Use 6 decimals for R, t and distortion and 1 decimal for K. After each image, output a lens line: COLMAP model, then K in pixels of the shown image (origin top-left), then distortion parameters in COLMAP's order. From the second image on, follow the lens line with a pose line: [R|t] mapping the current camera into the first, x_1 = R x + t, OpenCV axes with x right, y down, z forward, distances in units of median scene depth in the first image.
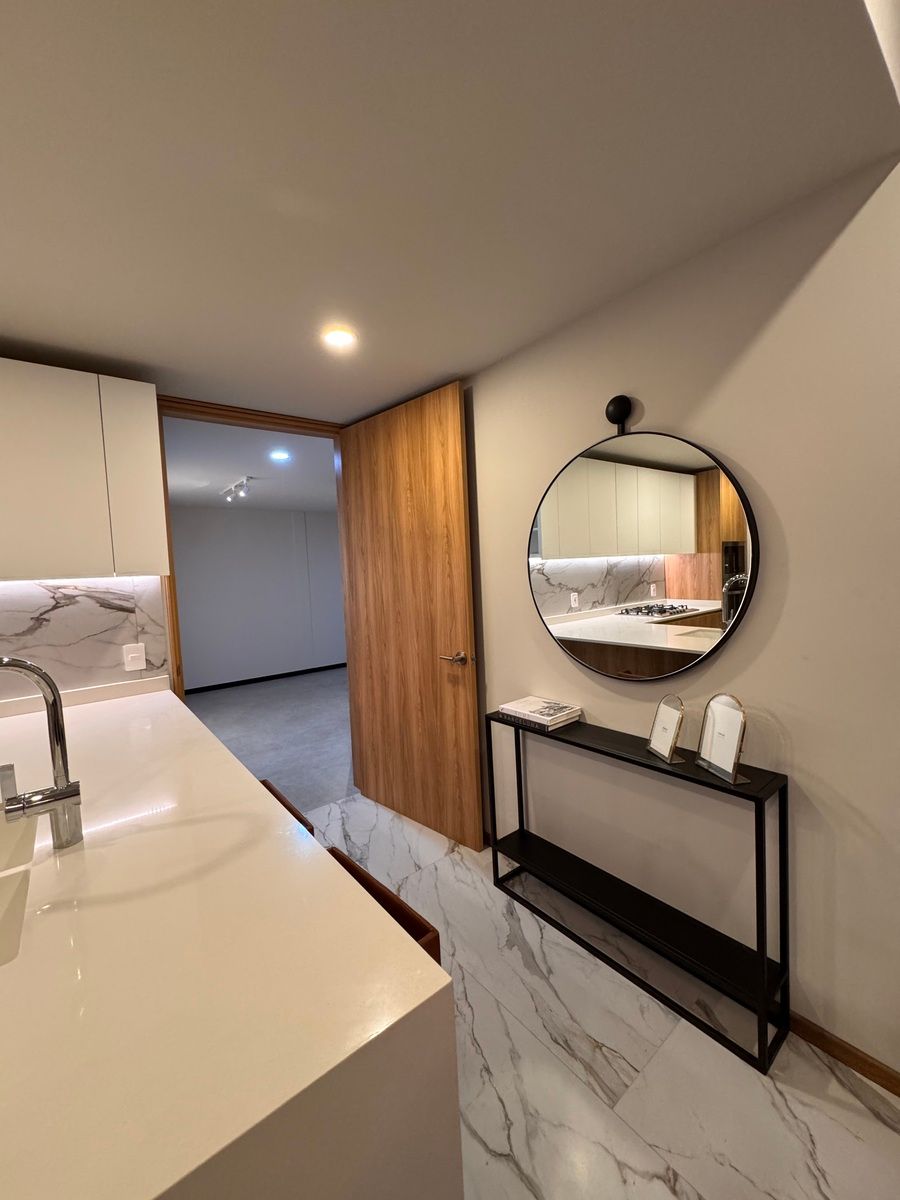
lens RADIAL K [[477.8, 0, 449.8], [0, 477.8, 598.4], [0, 0, 1]] dist [-0.002409, 0.000018]
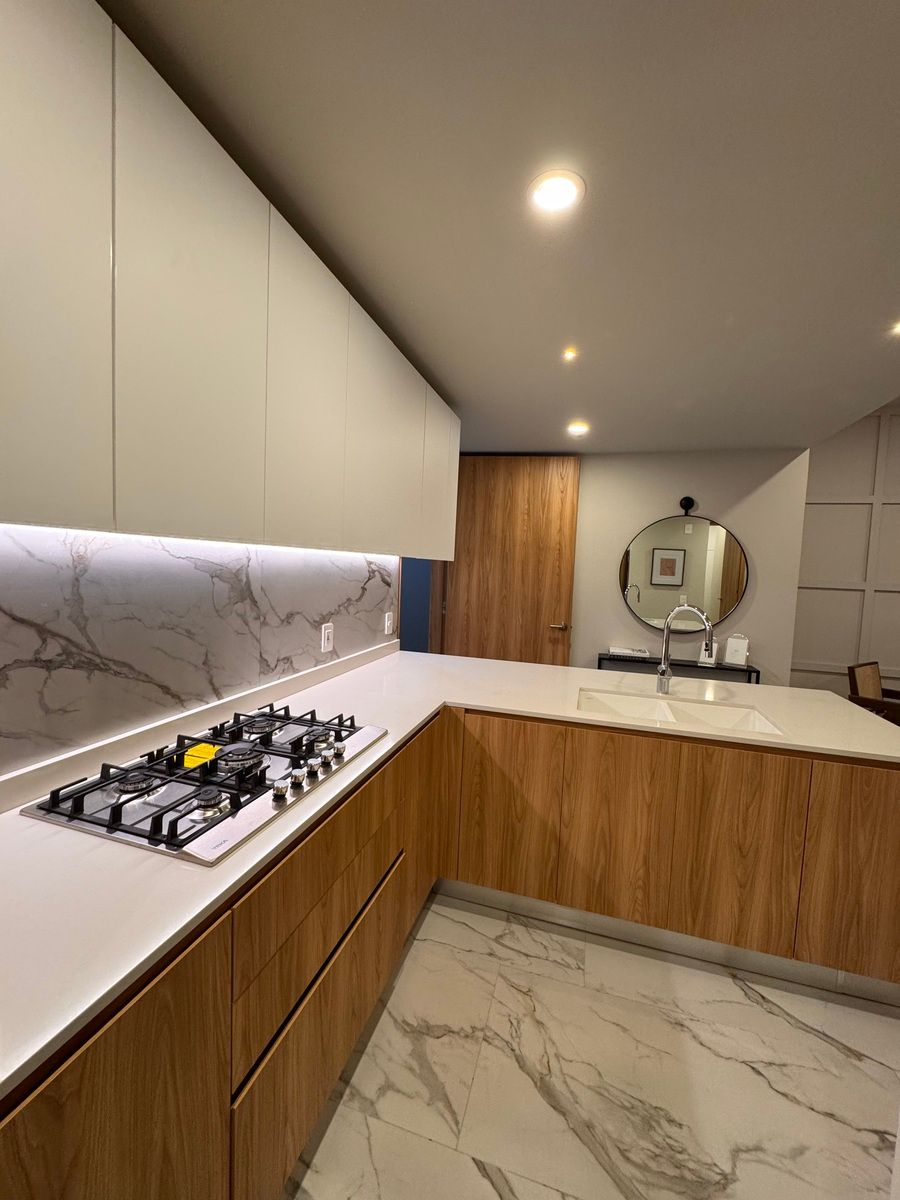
lens RADIAL K [[479.1, 0, 450.7], [0, 479.1, 597.1], [0, 0, 1]] dist [-0.003665, 0.000531]
pose [[0.817276, 0.042616, 0.574668, -1.252569], [-0.043379, 0.998982, -0.012390, 0.064631], [-0.574611, -0.014802, 0.818293, -0.097614]]
